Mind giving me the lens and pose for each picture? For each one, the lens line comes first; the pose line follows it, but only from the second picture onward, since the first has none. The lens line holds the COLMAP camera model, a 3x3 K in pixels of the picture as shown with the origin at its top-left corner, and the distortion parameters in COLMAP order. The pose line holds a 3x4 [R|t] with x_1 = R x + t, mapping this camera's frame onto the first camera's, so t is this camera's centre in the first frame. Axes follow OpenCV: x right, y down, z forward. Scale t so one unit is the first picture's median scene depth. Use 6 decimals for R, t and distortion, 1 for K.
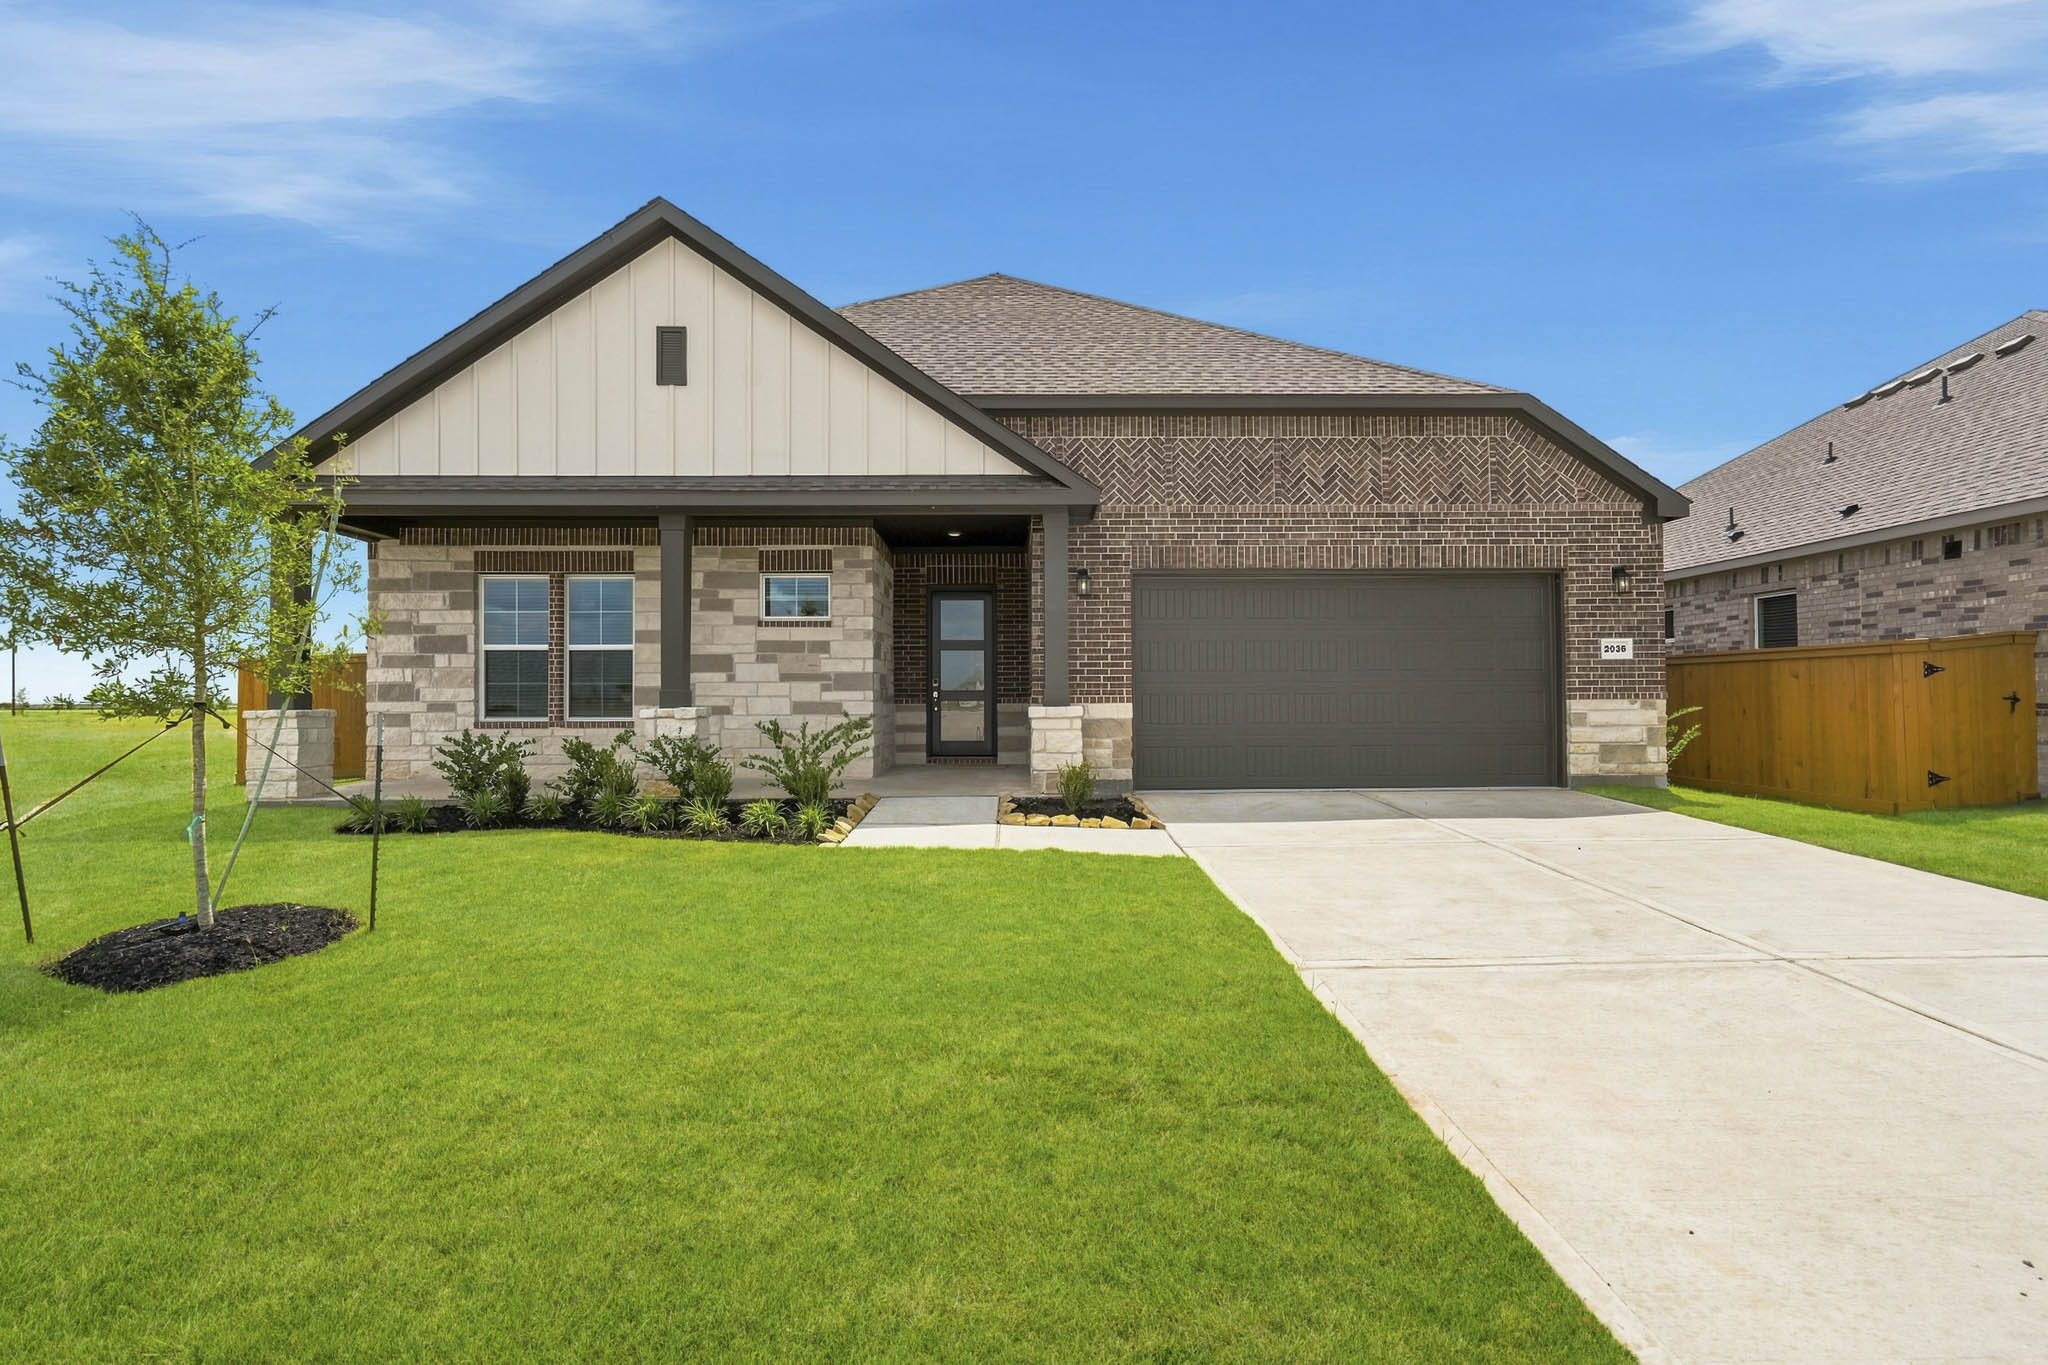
lens RADIAL K [[843.9, 0, 1026.3], [0, 843.9, 666.4], [0, 0, 1]] dist [-0.000642, 0.000099]
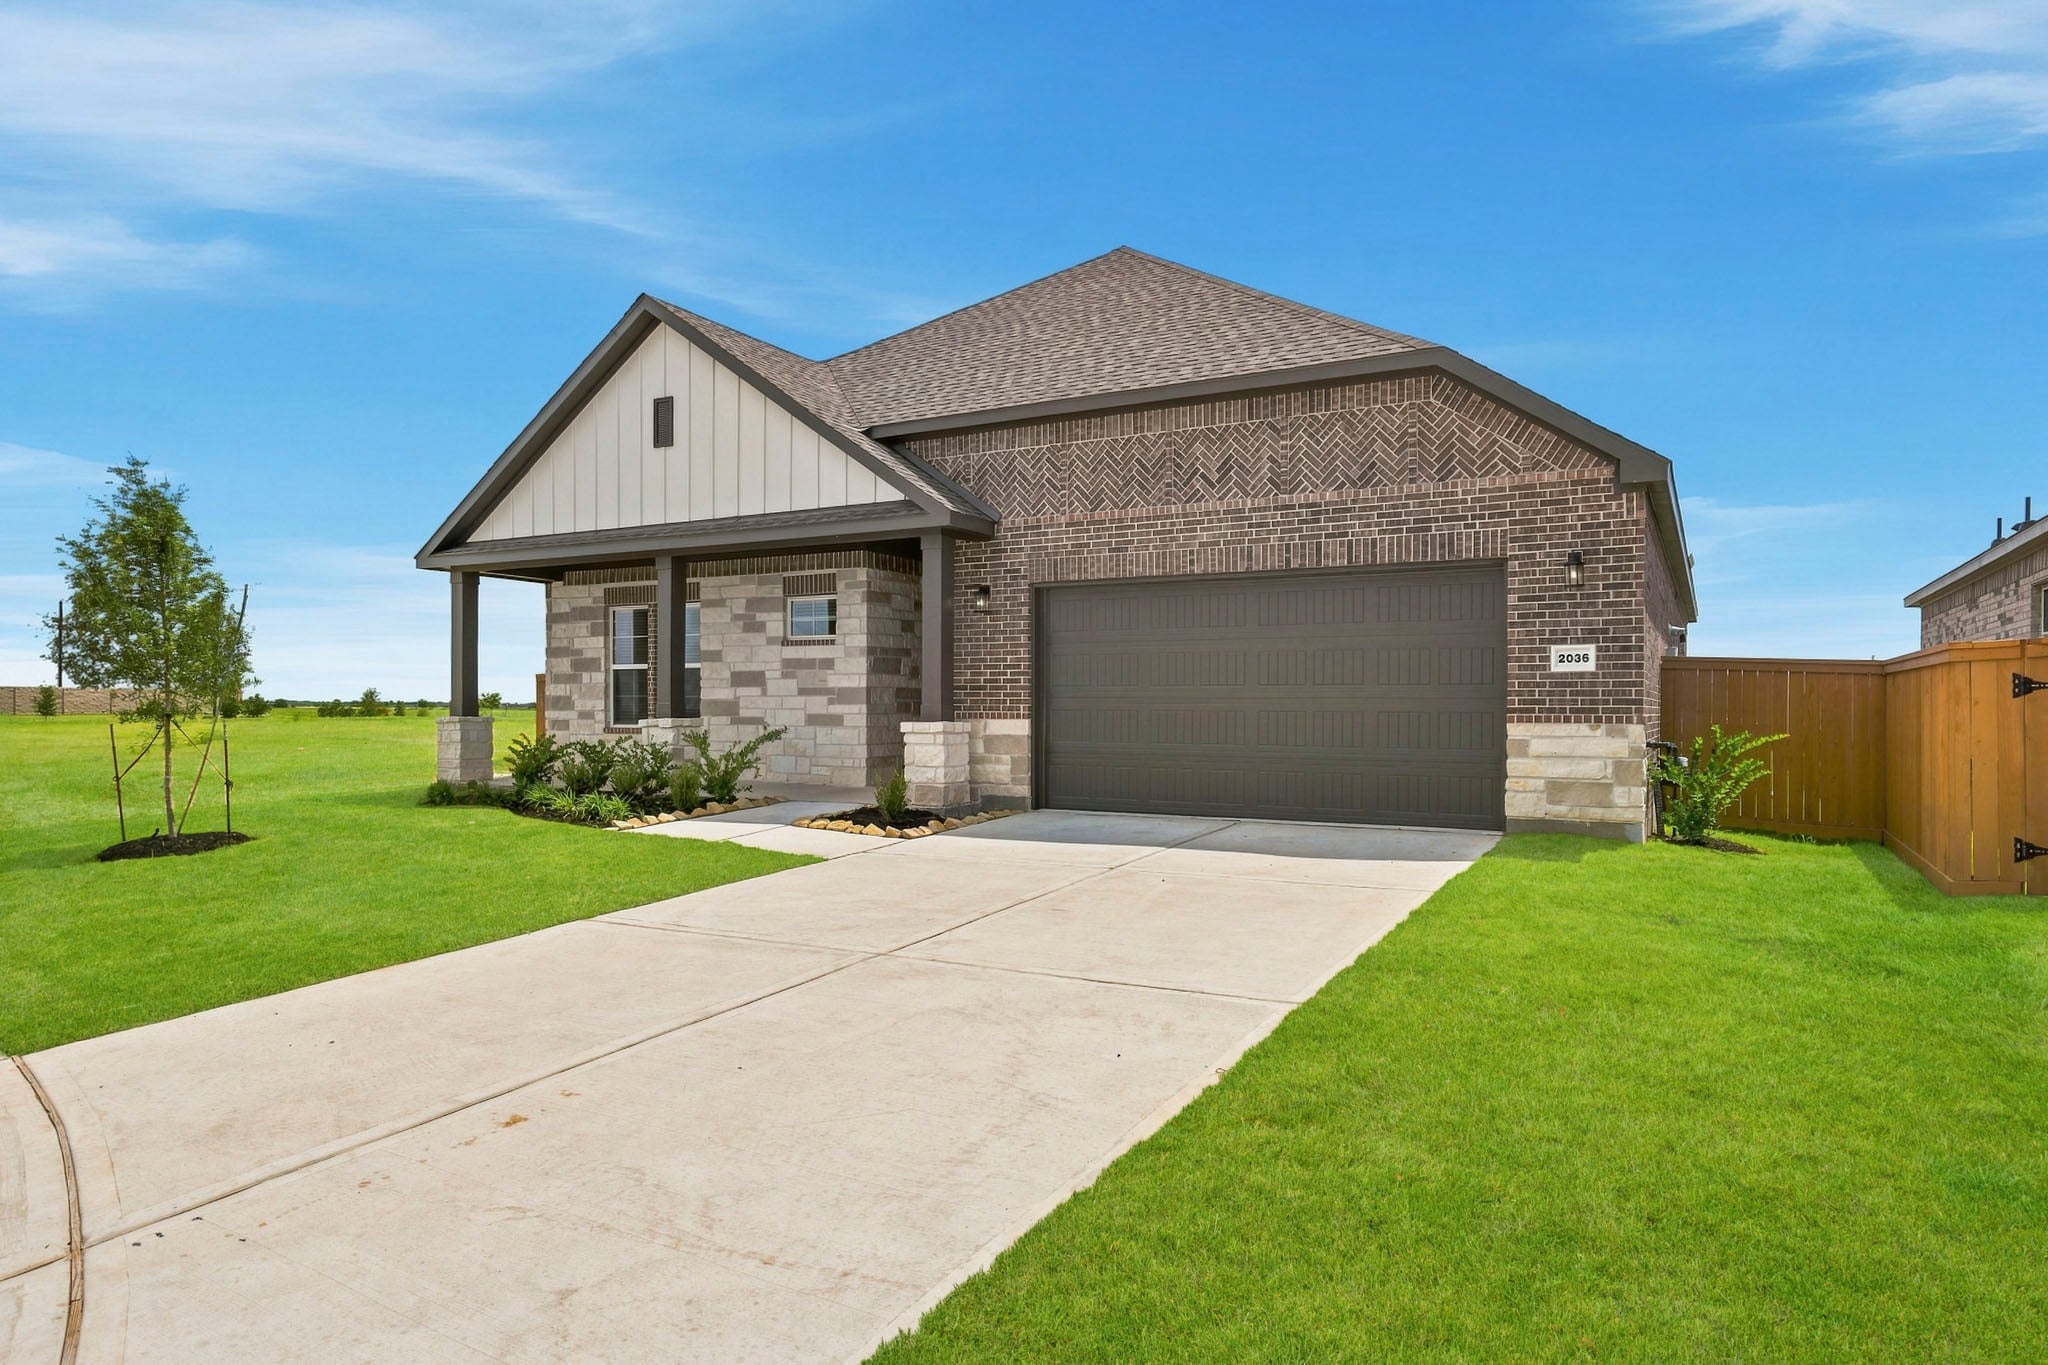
lens RADIAL K [[1003.0, 0, 1036.6], [0, 1003.0, 685.6], [0, 0, 1]] dist [0.003445, 0.000929]
pose [[0.899029, -0.001016, -0.437889, 0.646835], [0.007511, 0.999886, 0.013101, -0.011349], [0.437825, -0.015068, 0.898934, -0.044939]]
